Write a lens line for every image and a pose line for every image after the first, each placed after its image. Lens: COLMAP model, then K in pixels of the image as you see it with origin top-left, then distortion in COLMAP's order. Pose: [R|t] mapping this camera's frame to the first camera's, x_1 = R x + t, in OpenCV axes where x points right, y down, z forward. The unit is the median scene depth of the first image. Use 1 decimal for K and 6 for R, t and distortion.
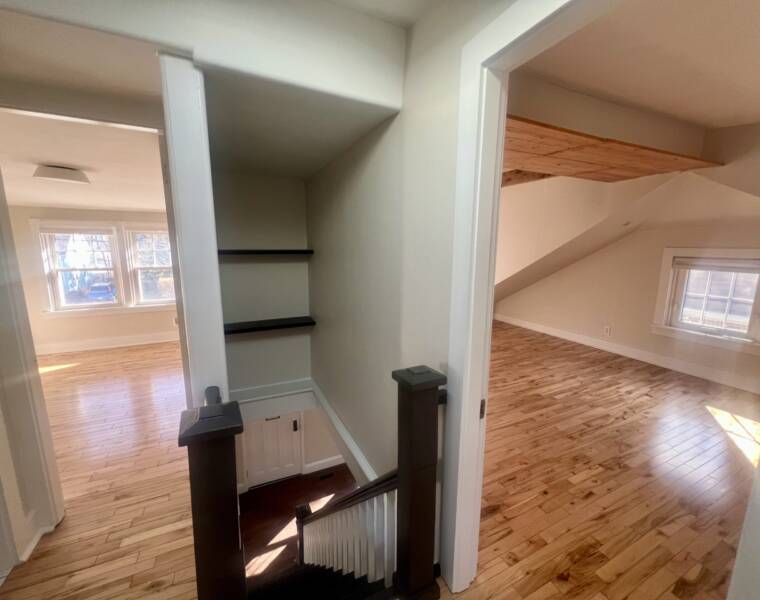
lens RADIAL K [[317.3, 0, 377.8], [0, 317.3, 298.6], [0, 0, 1]] dist [-0.002131, -0.000160]
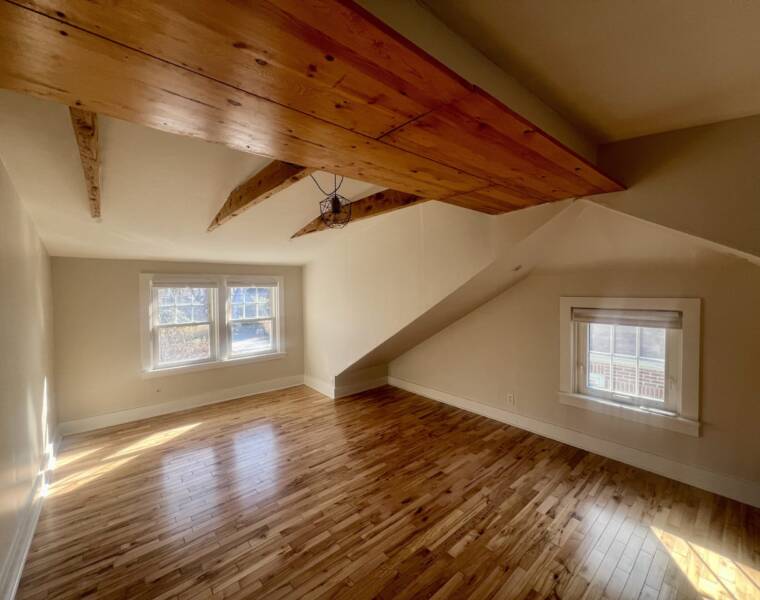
lens RADIAL K [[317.3, 0, 377.8], [0, 317.3, 298.6], [0, 0, 1]] dist [-0.002131, -0.000160]
pose [[0.967298, -0.023056, 0.252591, 0.254911], [0.058452, 0.989318, -0.133540, -0.078850], [-0.246815, 0.143937, 0.958313, 0.350146]]
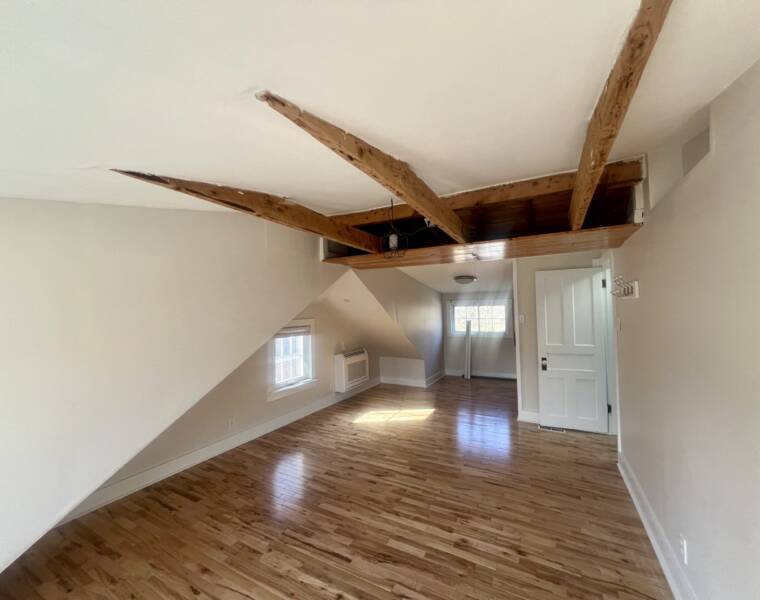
lens RADIAL K [[317.3, 0, 377.8], [0, 317.3, 298.6], [0, 0, 1]] dist [-0.002131, -0.000160]
pose [[-0.590164, 0.033890, 0.806572, -0.221318], [0.150239, 0.986275, 0.068488, -0.273150], [-0.793180, 0.161598, -0.587155, 1.422643]]
